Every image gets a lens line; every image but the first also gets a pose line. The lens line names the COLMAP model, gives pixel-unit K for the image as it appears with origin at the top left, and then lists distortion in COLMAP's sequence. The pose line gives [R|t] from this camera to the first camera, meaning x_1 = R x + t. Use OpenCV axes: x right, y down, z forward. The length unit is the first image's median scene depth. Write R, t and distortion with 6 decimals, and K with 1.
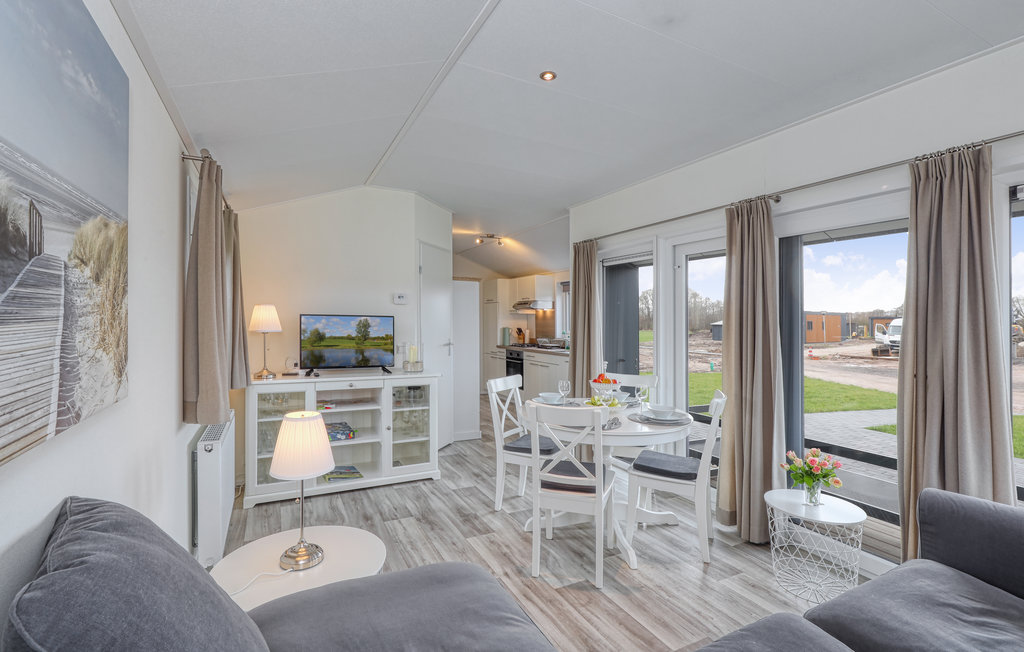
lens RADIAL K [[466.2, 0, 510.2], [0, 466.2, 275.7], [0, 0, 1]] dist [0.004984, 0.000227]
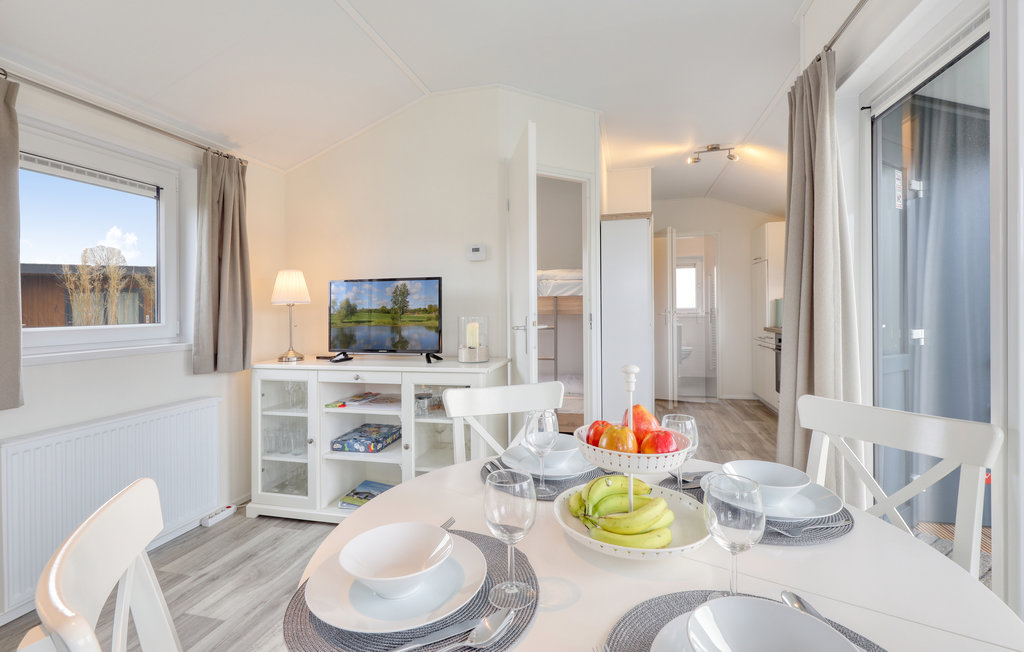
lens RADIAL K [[475.7, 0, 508.6], [0, 475.7, 300.4], [0, 0, 1]] dist [0.003222, 0.000093]
pose [[0.750653, -0.037059, -0.659657, 0.286180], [0.092169, 0.994537, 0.049010, 0.102759], [0.654237, -0.097589, 0.749967, 0.600376]]
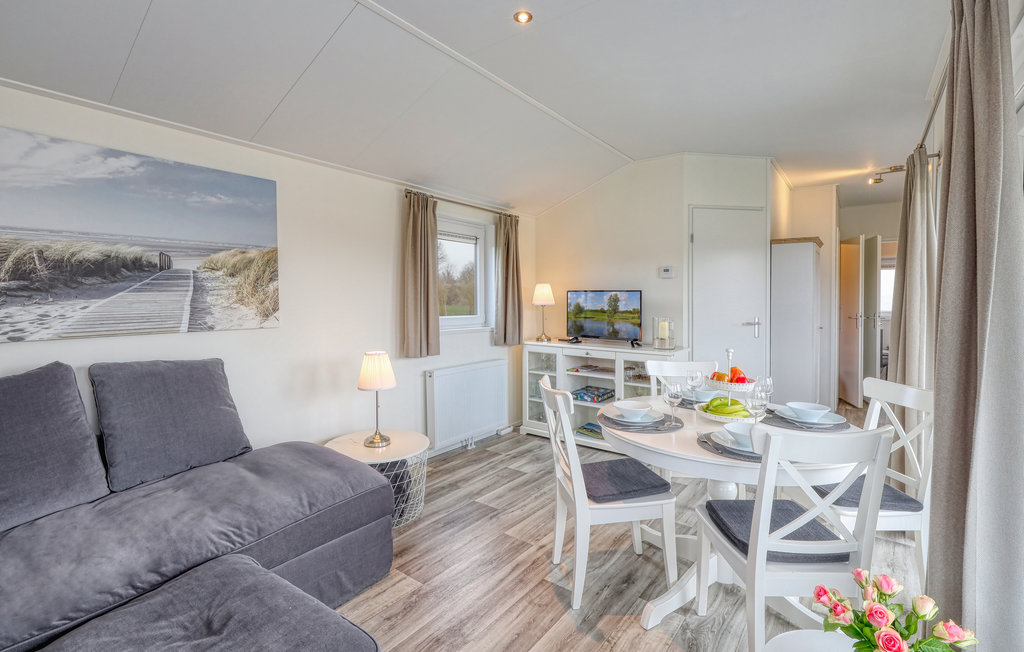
lens RADIAL K [[466.2, 0, 510.2], [0, 466.2, 275.7], [0, 0, 1]] dist [0.004984, 0.000227]
pose [[0.433338, -0.055743, -0.899506, 0.558314], [0.090476, 0.995734, -0.018120, 0.052862], [0.896679, -0.073531, 0.436532, 0.351779]]
